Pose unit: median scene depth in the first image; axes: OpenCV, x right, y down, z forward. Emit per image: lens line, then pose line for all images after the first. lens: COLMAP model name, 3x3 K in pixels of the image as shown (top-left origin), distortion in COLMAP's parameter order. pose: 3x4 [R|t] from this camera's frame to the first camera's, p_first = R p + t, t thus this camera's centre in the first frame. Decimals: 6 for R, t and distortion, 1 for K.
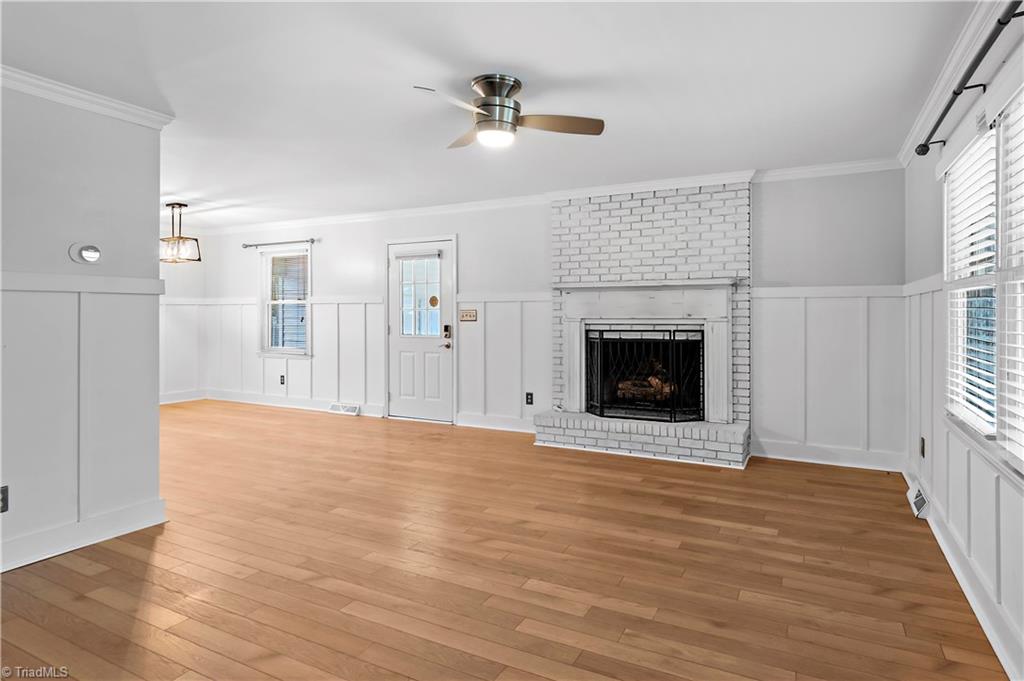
lens RADIAL K [[558.8, 0, 534.9], [0, 558.8, 313.7], [0, 0, 1]] dist [-0.001124, -0.001514]
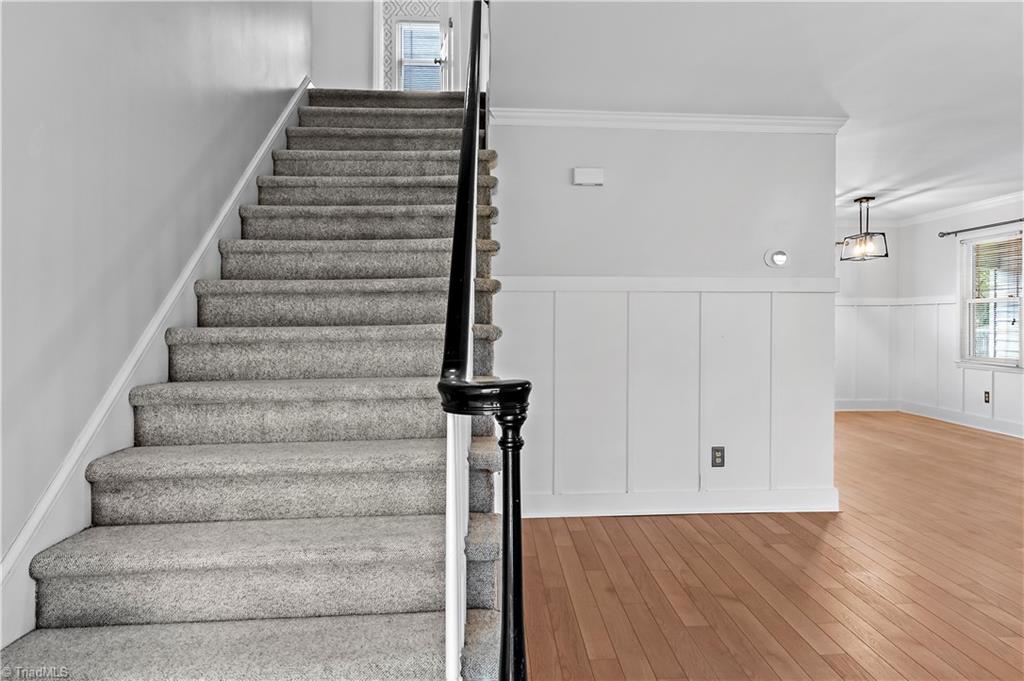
lens RADIAL K [[697.7, 0, 548.3], [0, 697.7, 322.8], [0, 0, 1]] dist [-0.002369, 0.000113]
pose [[0.523969, 0.004899, -0.851723, 0.154025], [-0.001136, 0.999987, 0.005053, 0.016618], [0.851736, -0.001680, 0.523968, -0.135103]]
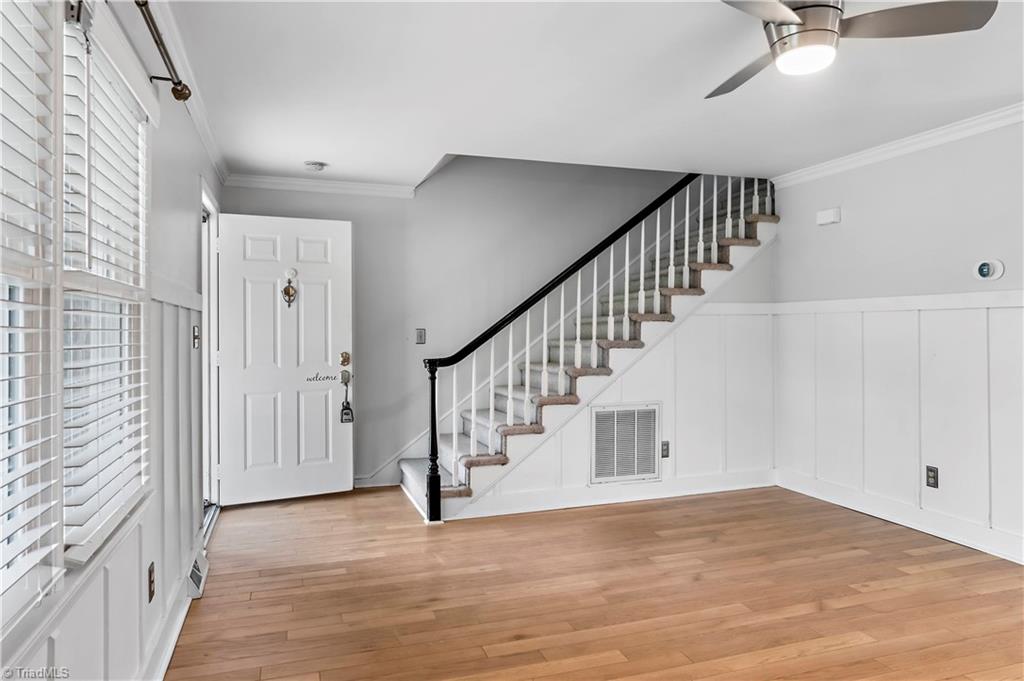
lens RADIAL K [[697.7, 0, 548.3], [0, 697.7, 322.8], [0, 0, 1]] dist [-0.002369, 0.000113]
pose [[-0.677906, -0.001927, -0.735146, 0.626974], [0.006285, 0.999945, -0.008417, -0.004286], [0.735122, -0.010326, -0.677856, 1.146661]]
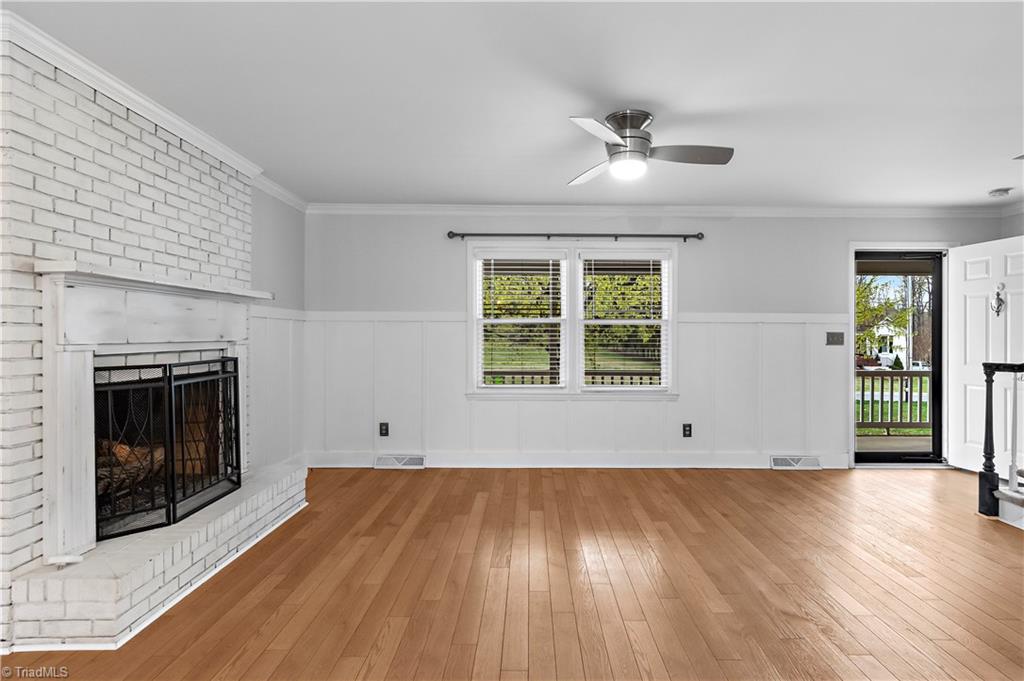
lens RADIAL K [[554.0, 0, 538.2], [0, 554.0, 342.5], [0, 0, 1]] dist [-0.000184, -0.000297]
pose [[-0.469957, -0.011410, 0.882616, -0.790751], [-0.002891, 0.999931, 0.011387, 0.000929], [-0.882685, 0.002800, -0.469958, 1.421331]]
